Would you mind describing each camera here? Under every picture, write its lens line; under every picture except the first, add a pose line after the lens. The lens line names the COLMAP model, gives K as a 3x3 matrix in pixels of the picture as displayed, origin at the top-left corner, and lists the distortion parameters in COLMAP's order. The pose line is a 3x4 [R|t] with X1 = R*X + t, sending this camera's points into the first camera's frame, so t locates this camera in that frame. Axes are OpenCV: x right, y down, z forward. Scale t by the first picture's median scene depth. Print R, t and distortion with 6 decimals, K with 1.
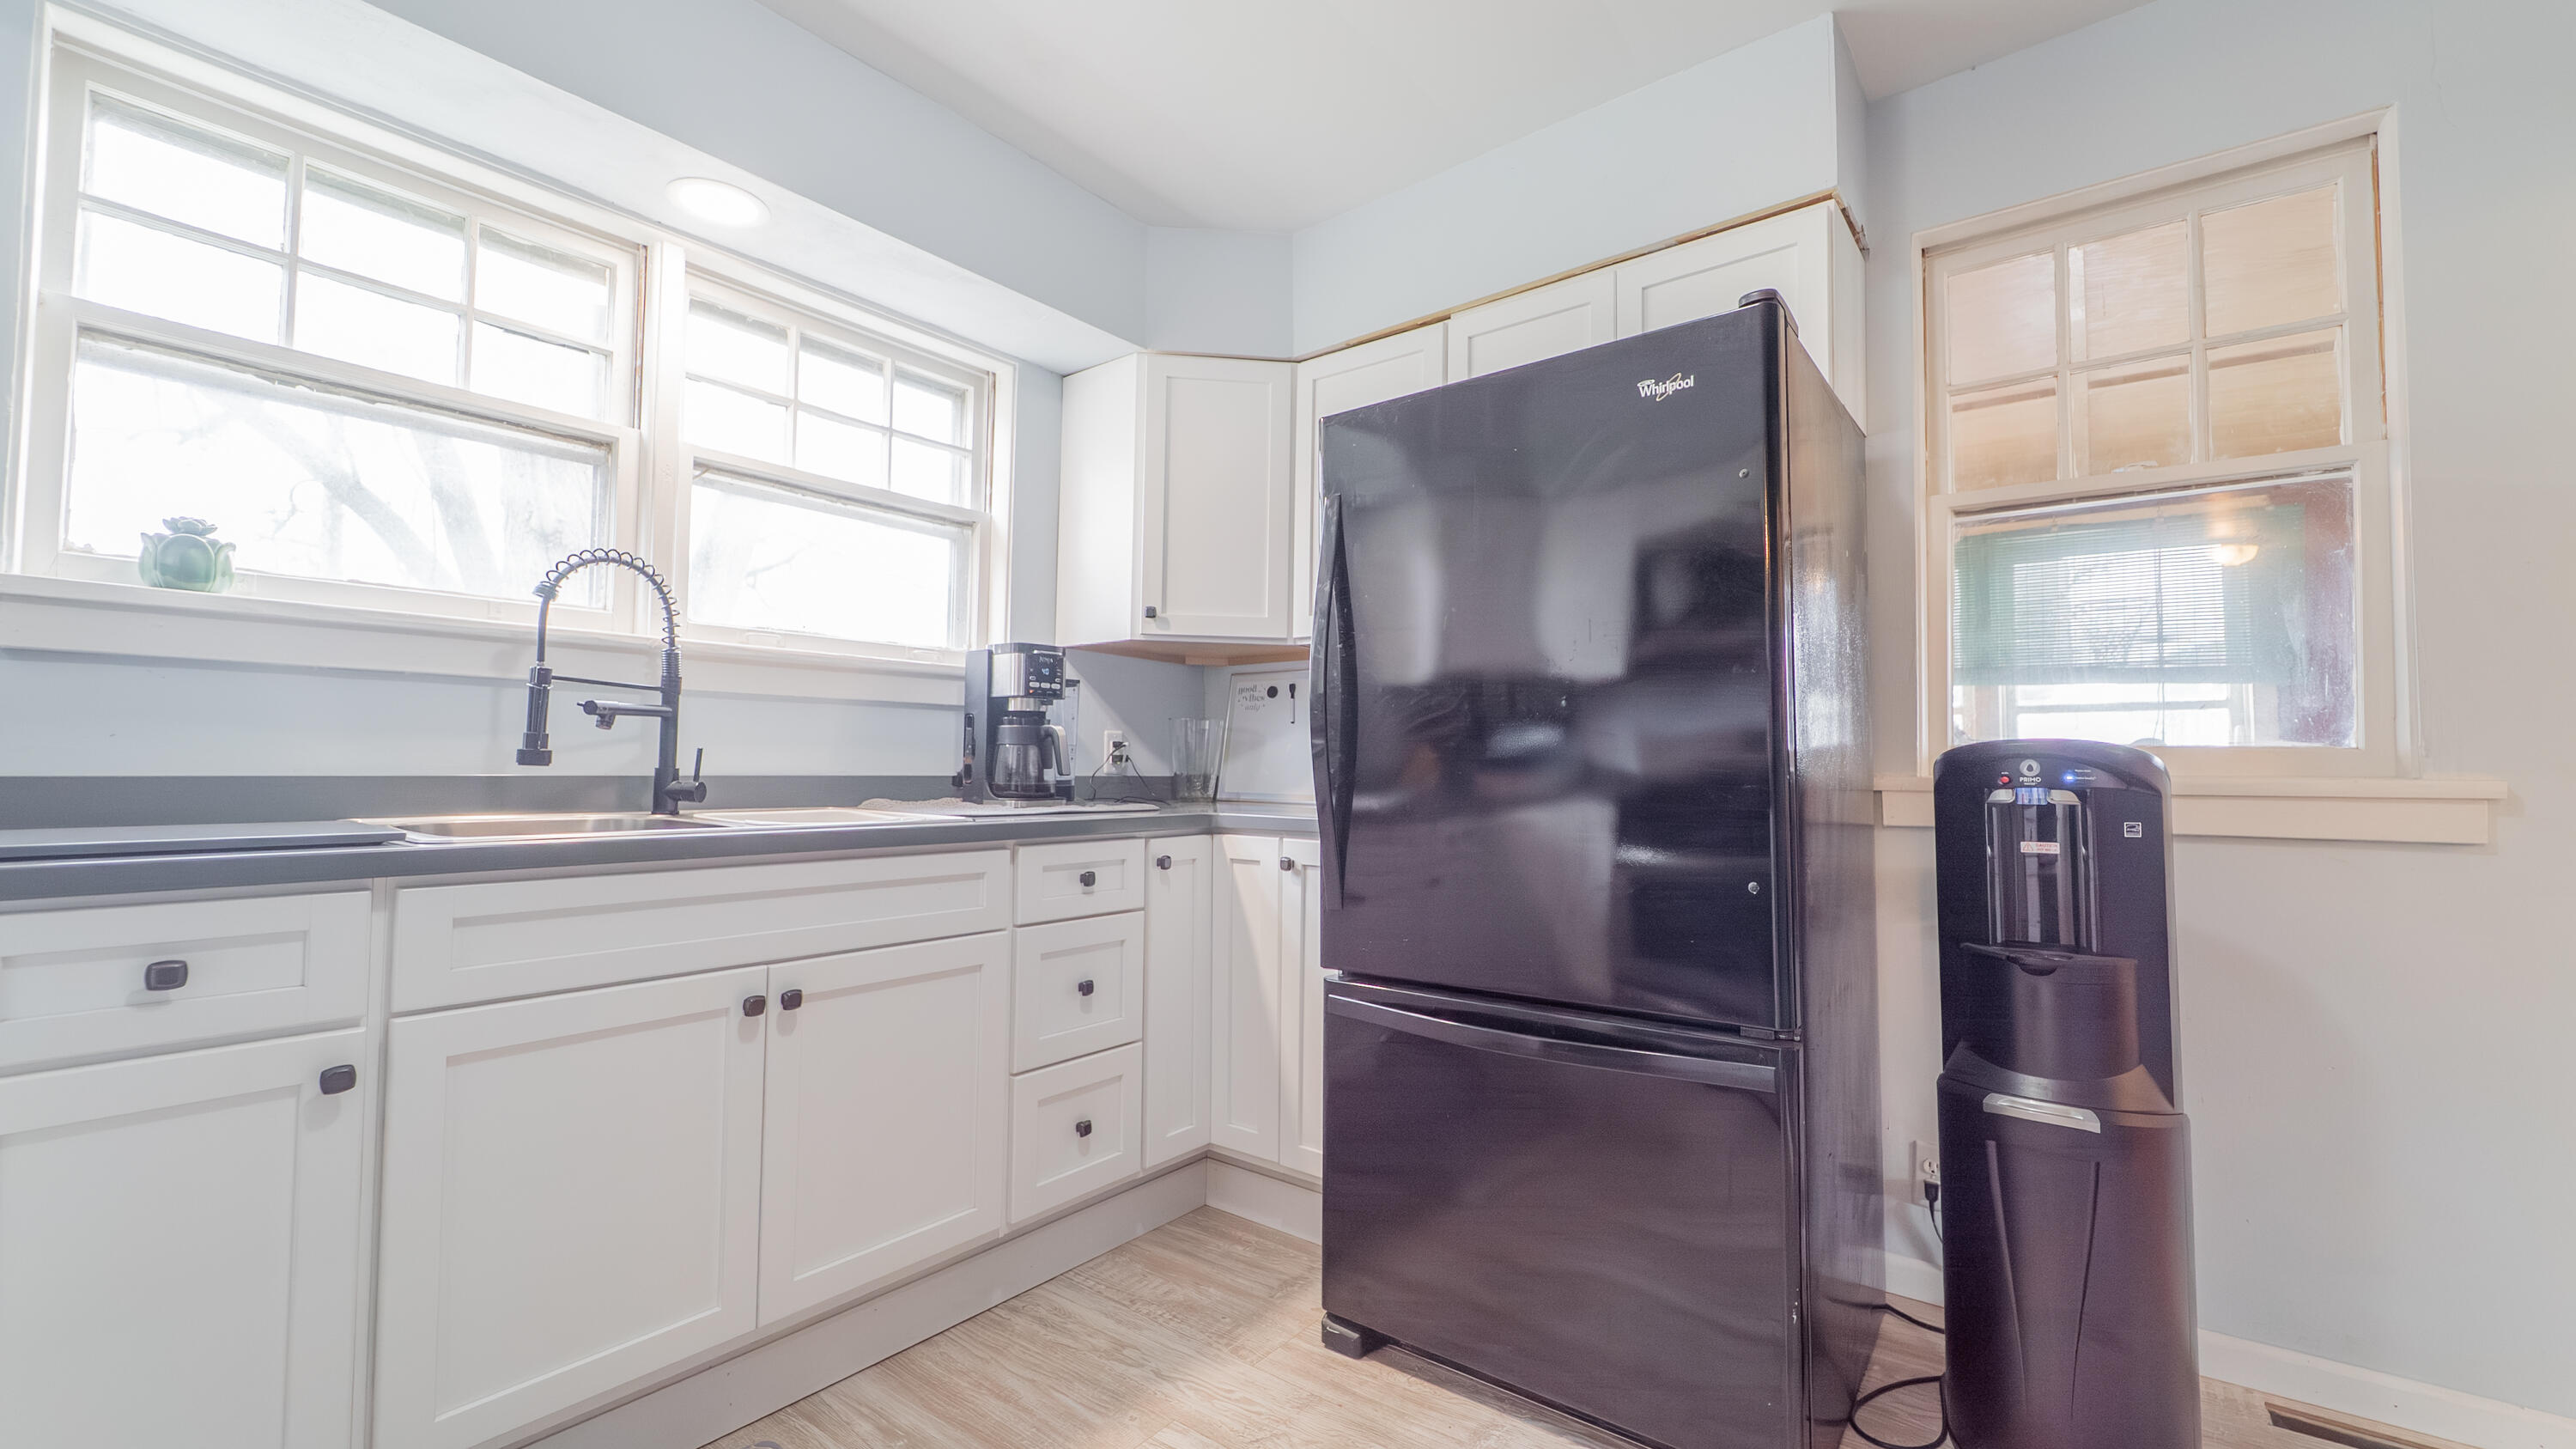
lens RADIAL K [[1024.1, 0, 1312.5], [0, 1024.1, 726.8], [0, 0, 1]] dist [-0.002271, -0.000391]
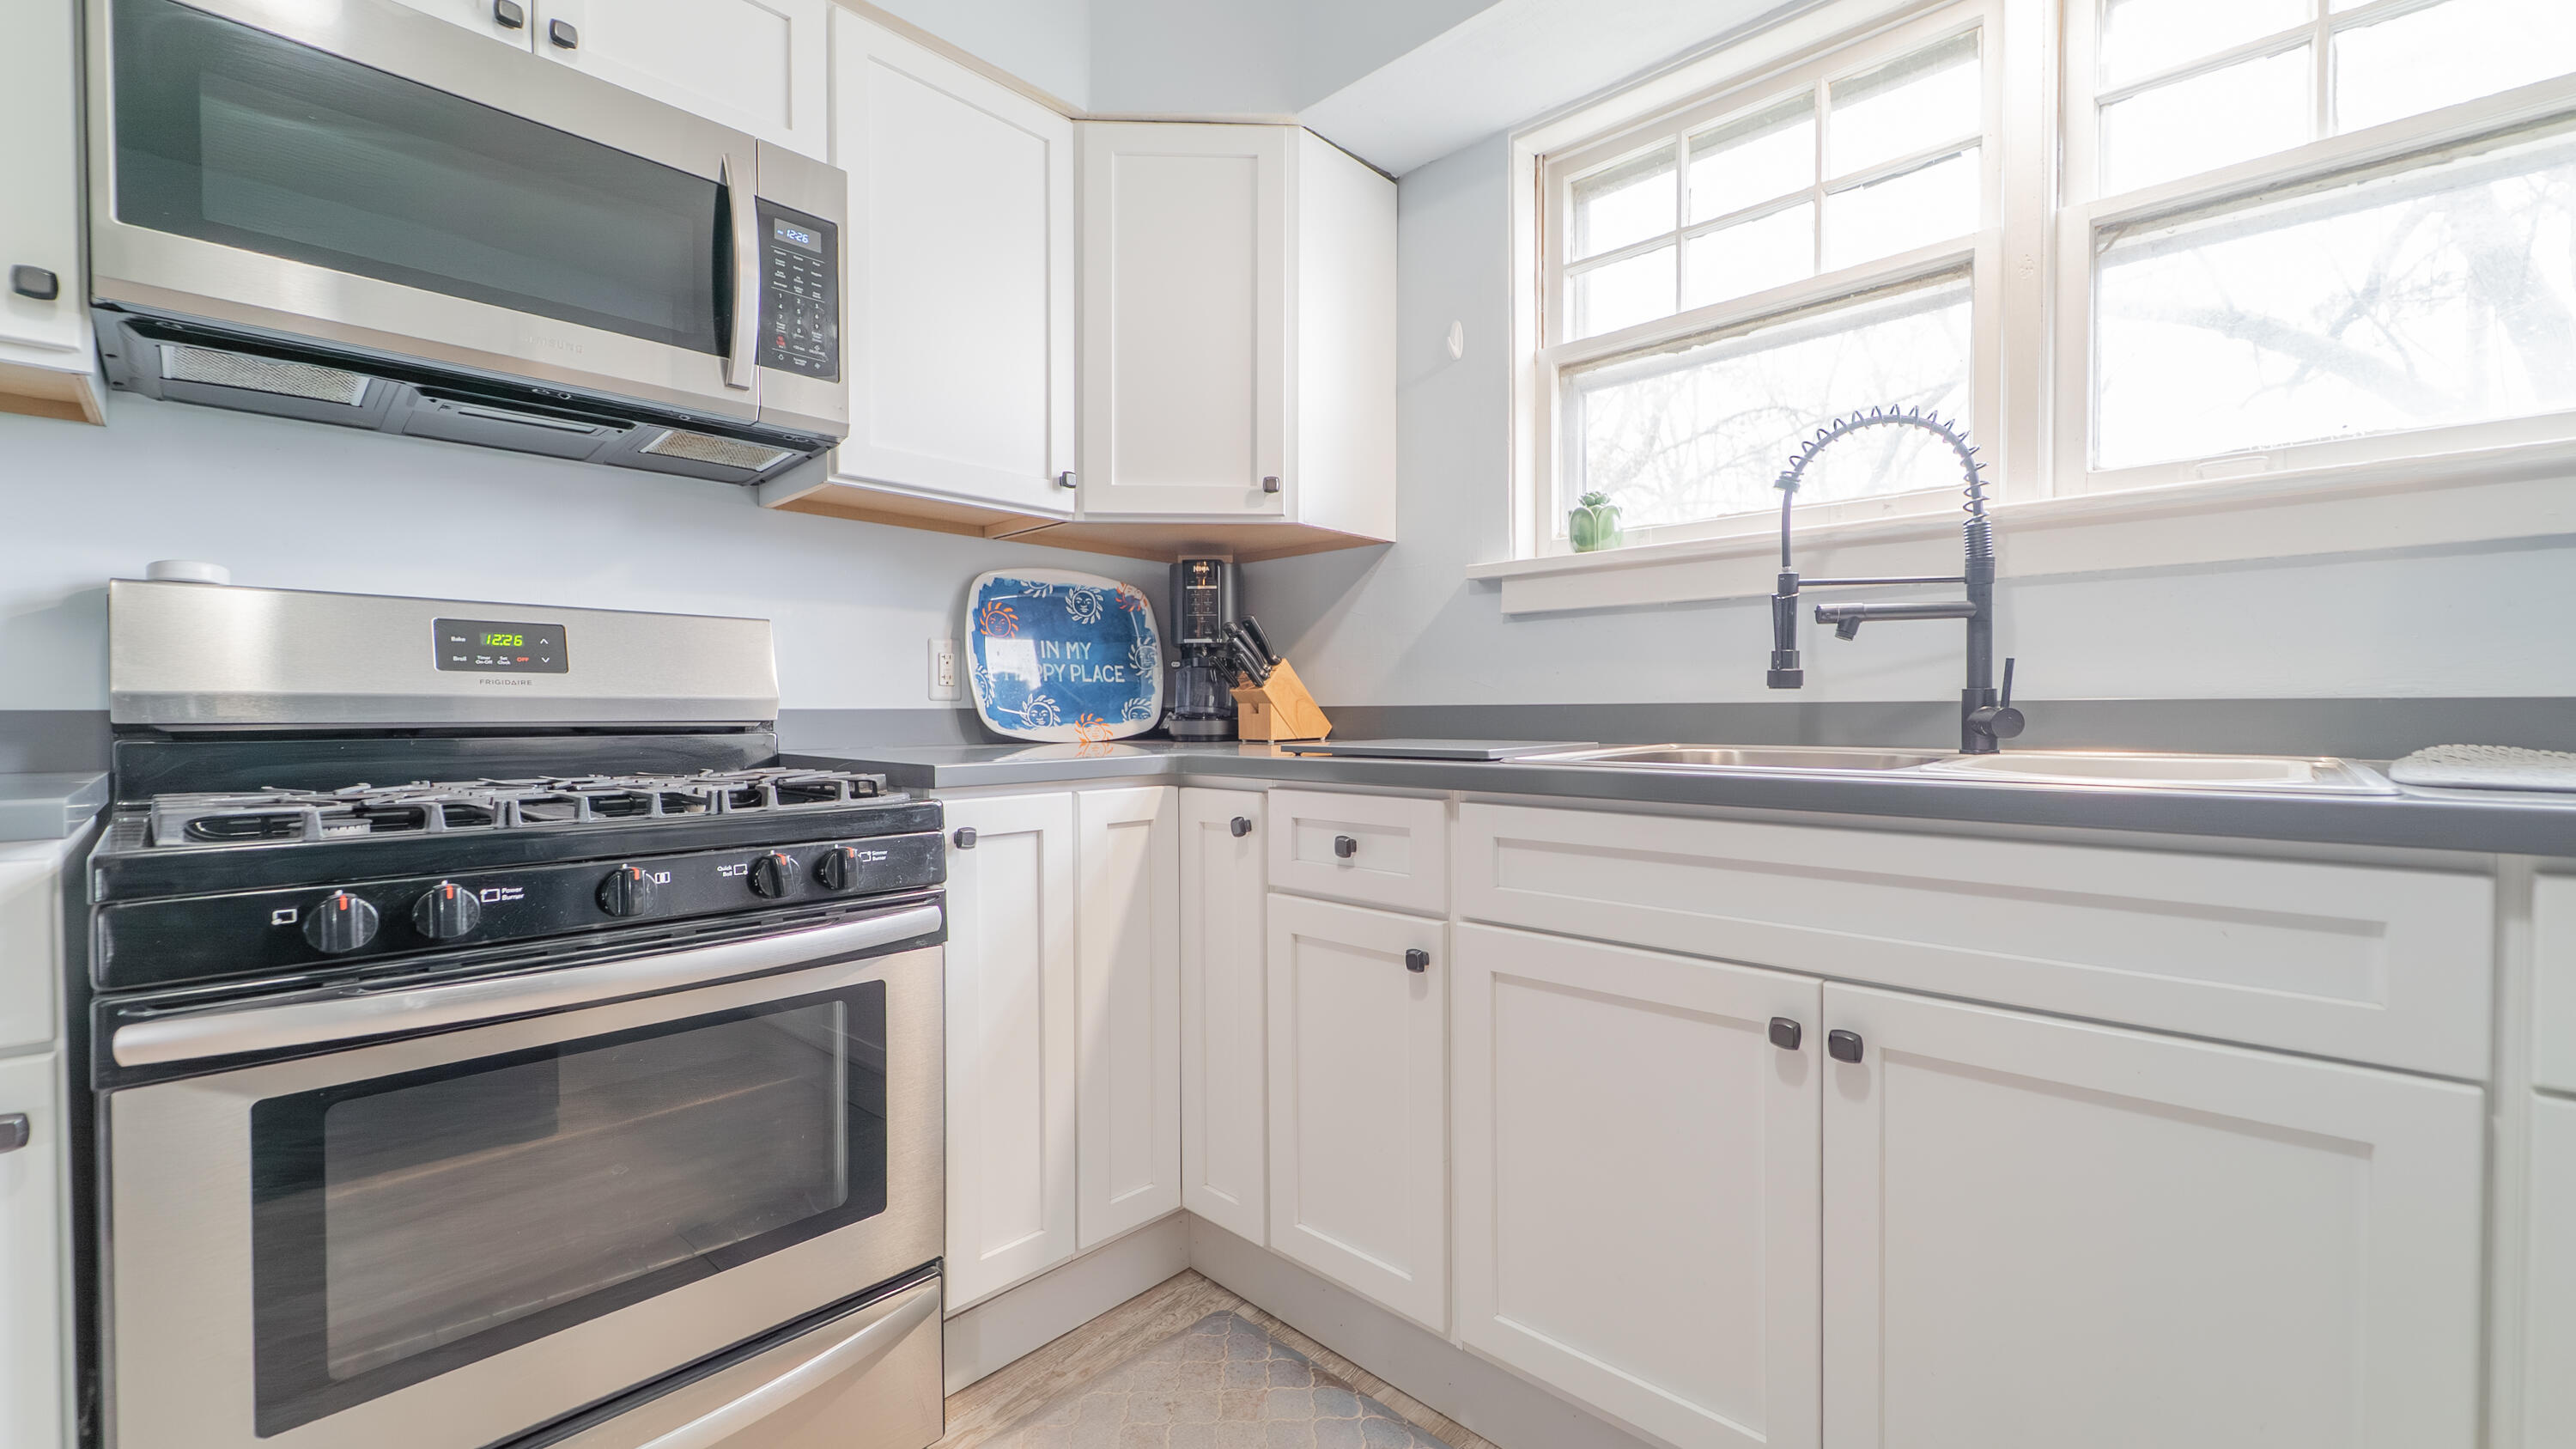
lens RADIAL K [[1028.3, 0, 1308.2], [0, 1028.3, 727.4], [0, 0, 1]] dist [-0.001538, -0.000674]
pose [[-0.101809, 0.008464, -0.994768, 0.115699], [0.042441, 0.999090, 0.004157, 0.040957], [0.993898, -0.041795, -0.102076, 0.564474]]
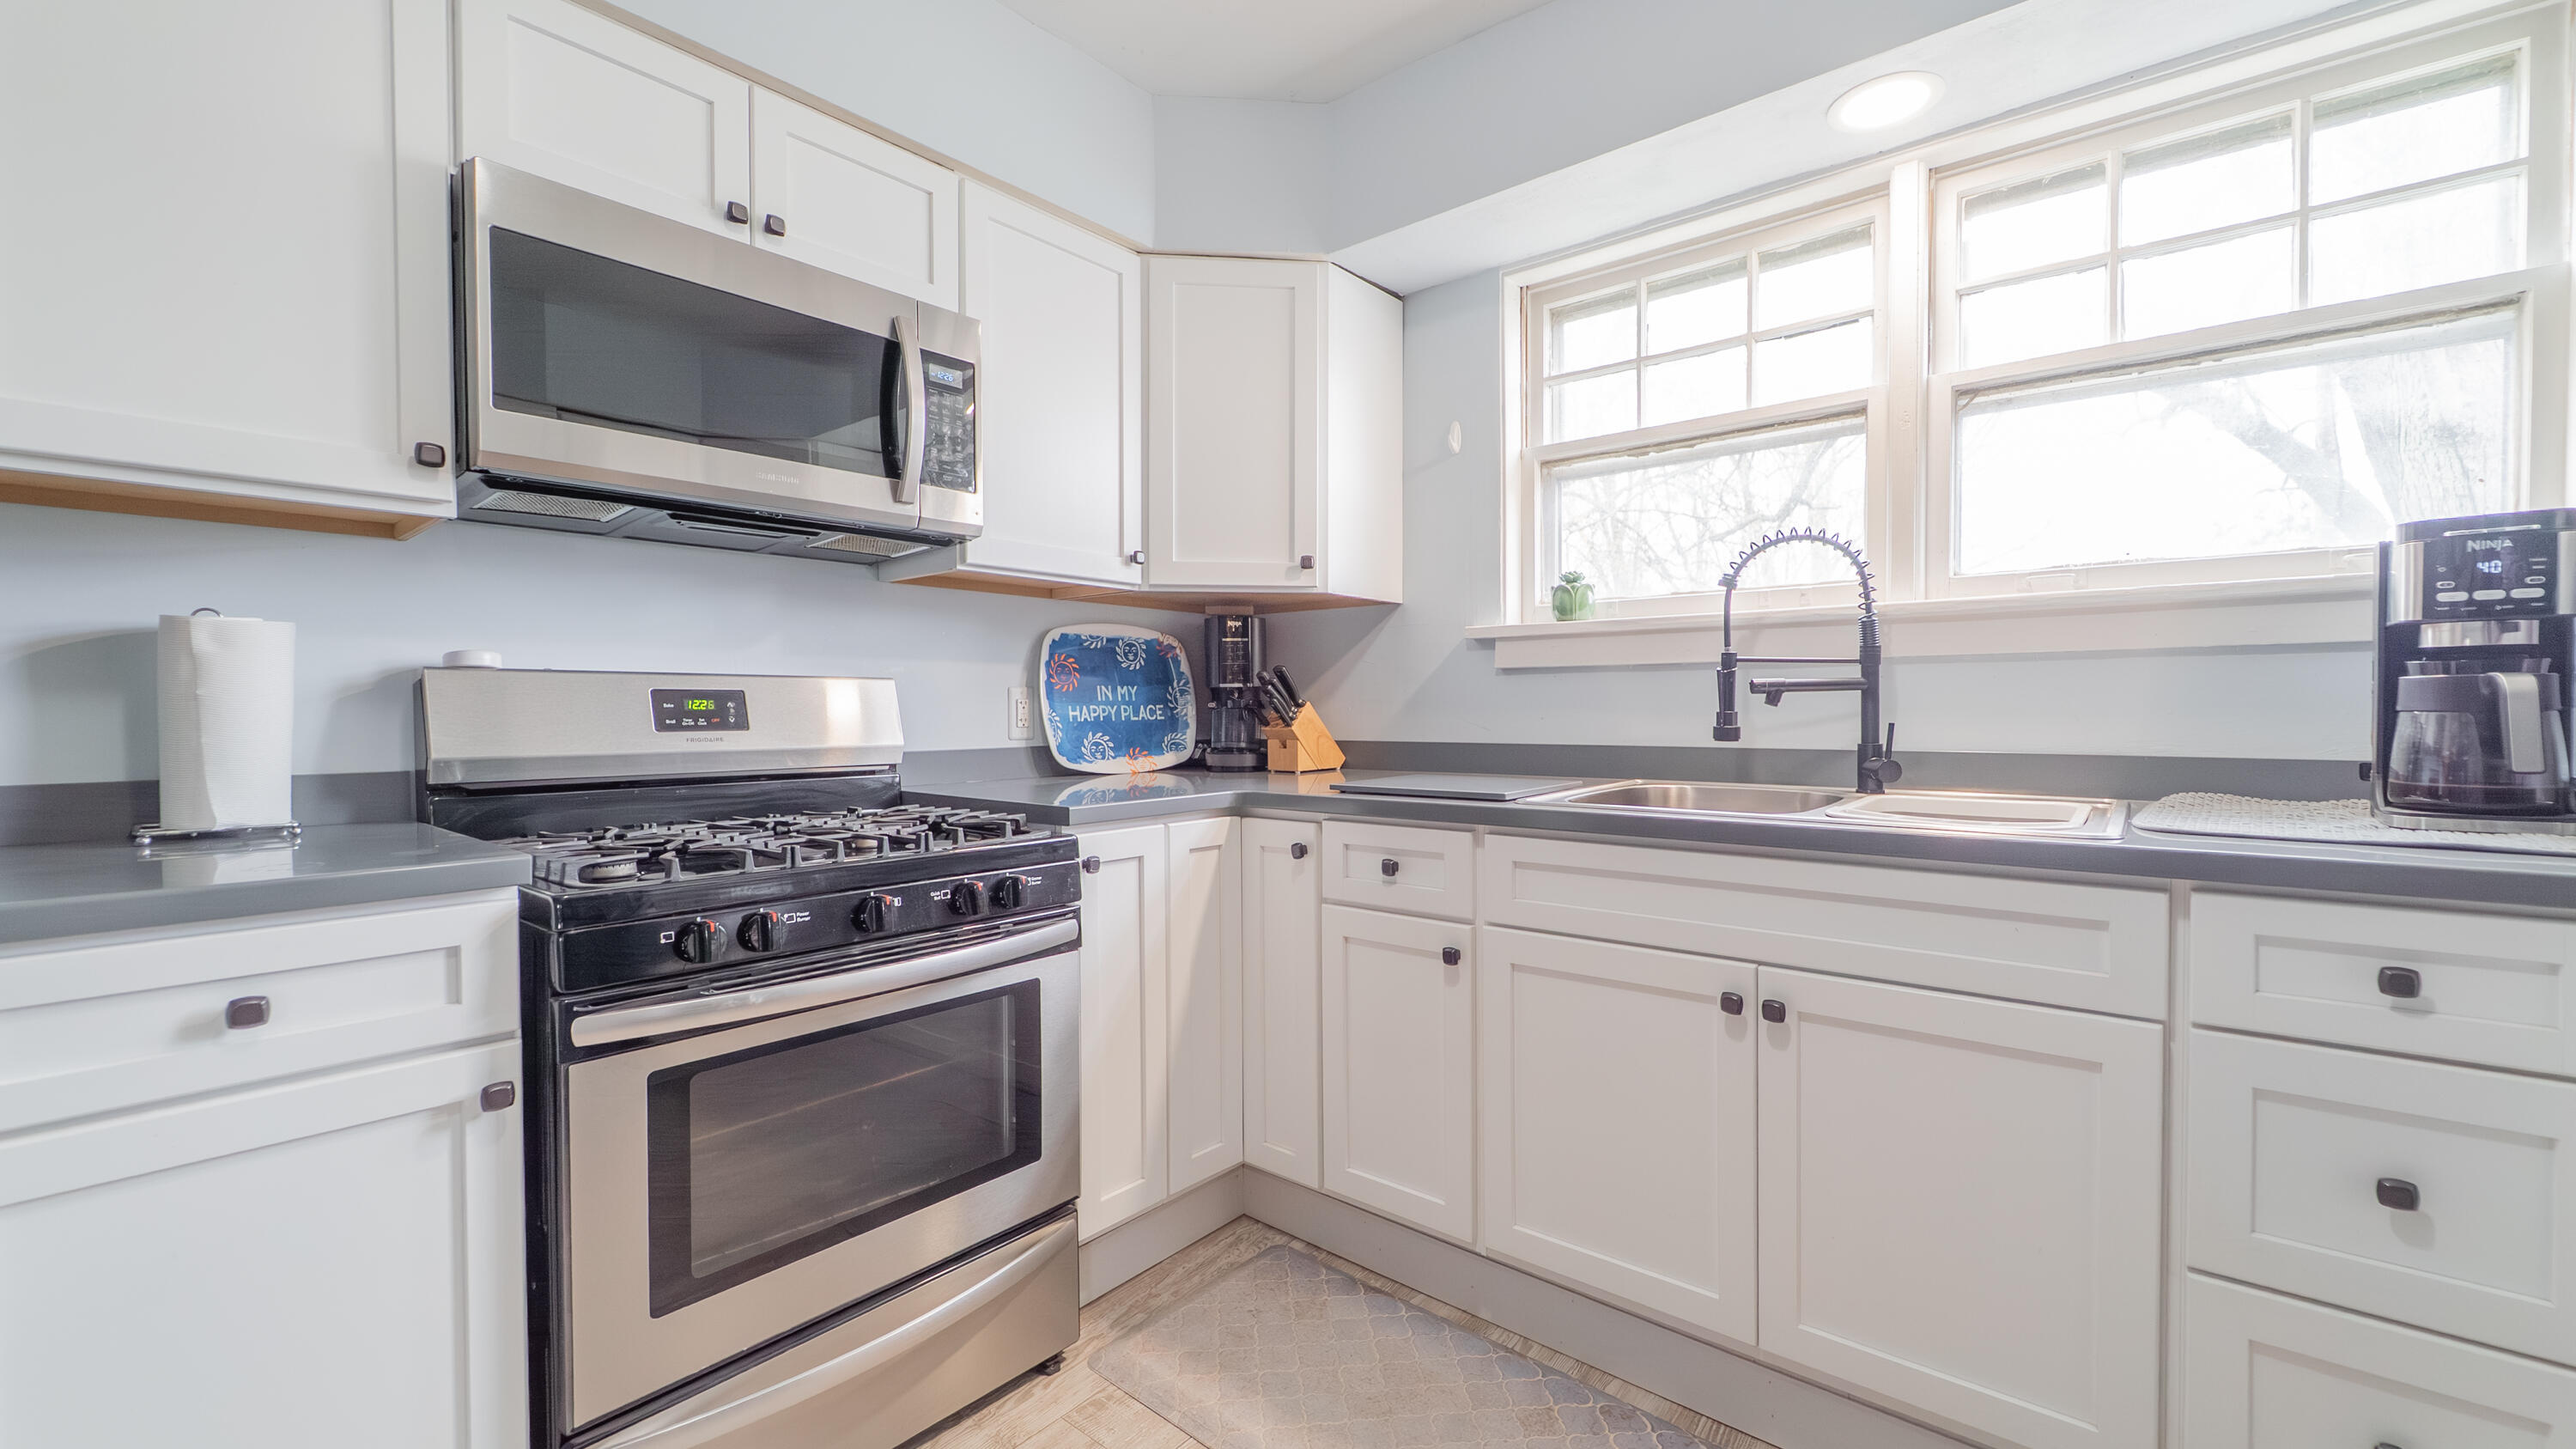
lens RADIAL K [[1028.3, 0, 1308.2], [0, 1028.3, 727.4], [0, 0, 1]] dist [-0.001538, -0.000674]
pose [[-0.040294, 0.010901, -0.999128, 0.306419], [0.044445, 0.998970, 0.009106, -0.005818], [0.998199, -0.044040, -0.040737, 0.486160]]
